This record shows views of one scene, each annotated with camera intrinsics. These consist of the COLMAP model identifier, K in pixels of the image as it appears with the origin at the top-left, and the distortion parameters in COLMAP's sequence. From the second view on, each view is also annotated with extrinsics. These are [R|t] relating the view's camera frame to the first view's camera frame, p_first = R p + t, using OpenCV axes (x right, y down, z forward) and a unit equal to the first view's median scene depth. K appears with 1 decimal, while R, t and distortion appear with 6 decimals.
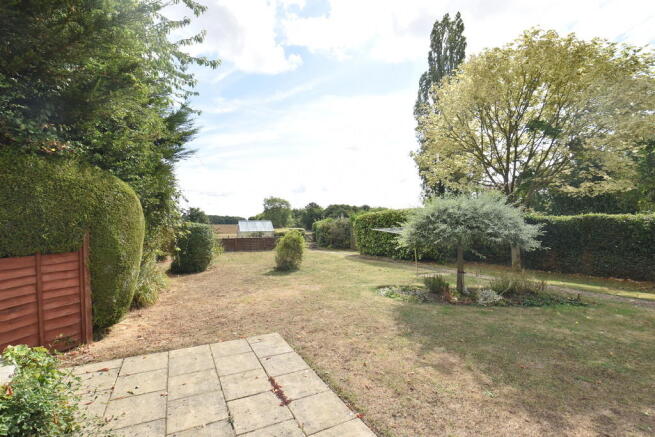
lens RADIAL K [[294.4, 0, 330.0], [0, 294.4, 219.3], [0, 0, 1]] dist [0.002652, 0.000163]
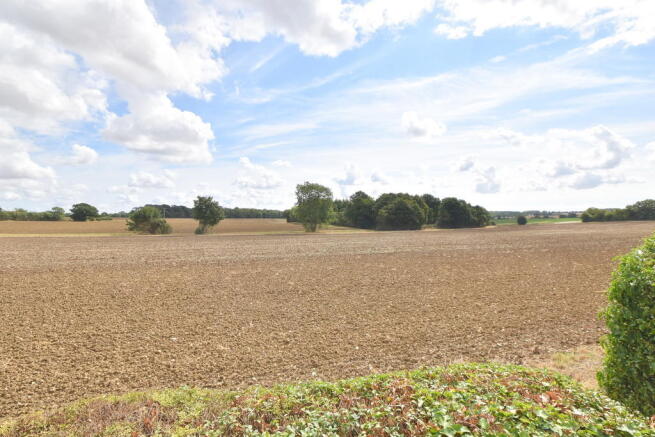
lens RADIAL K [[294.4, 0, 326.8], [0, 294.4, 218.5], [0, 0, 1]] dist [0.002652, 0.000163]
pose [[0.990602, 0.005135, -0.136679, -0.041017], [-0.002373, 0.999790, 0.020361, -0.000629], [0.136755, -0.019845, 0.990406, 0.237952]]
